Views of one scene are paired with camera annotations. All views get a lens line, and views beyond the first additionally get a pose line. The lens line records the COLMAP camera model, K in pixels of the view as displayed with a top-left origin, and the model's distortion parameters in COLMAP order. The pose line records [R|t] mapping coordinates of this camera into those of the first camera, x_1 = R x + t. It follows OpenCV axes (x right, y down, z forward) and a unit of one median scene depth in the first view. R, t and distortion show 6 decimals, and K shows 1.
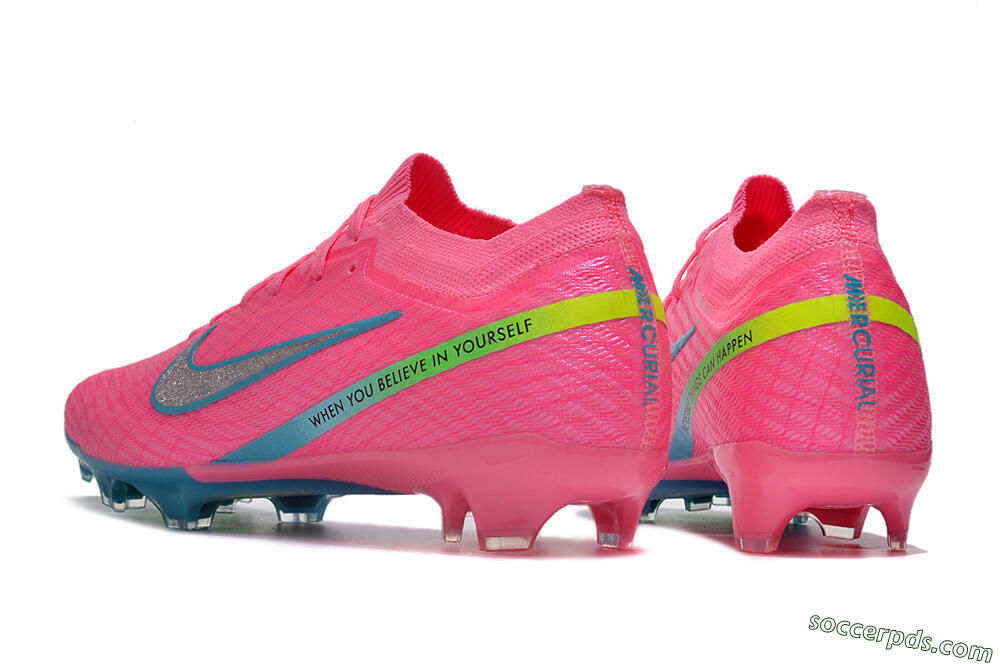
lens RADIAL K [[1018.2, 0, 500.0], [0, 1018.2, 332.0], [0, 0, 1]] dist [-0.007742, -0.003930]
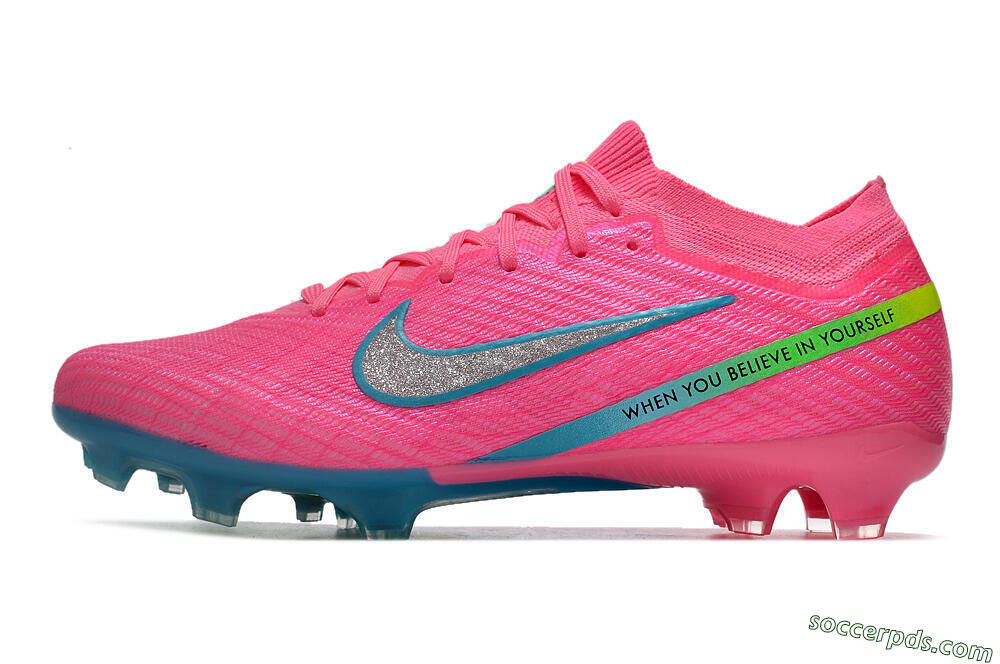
lens RADIAL K [[1018.2, 0, 500.0], [0, 1018.2, 332.0], [0, 0, 1]] dist [-0.007742, -0.003930]
pose [[0.917746, 0.017293, 0.396791, -0.693116], [-0.024730, 0.999601, 0.013634, 0.005454], [-0.396397, -0.022325, 0.917808, 0.218602]]
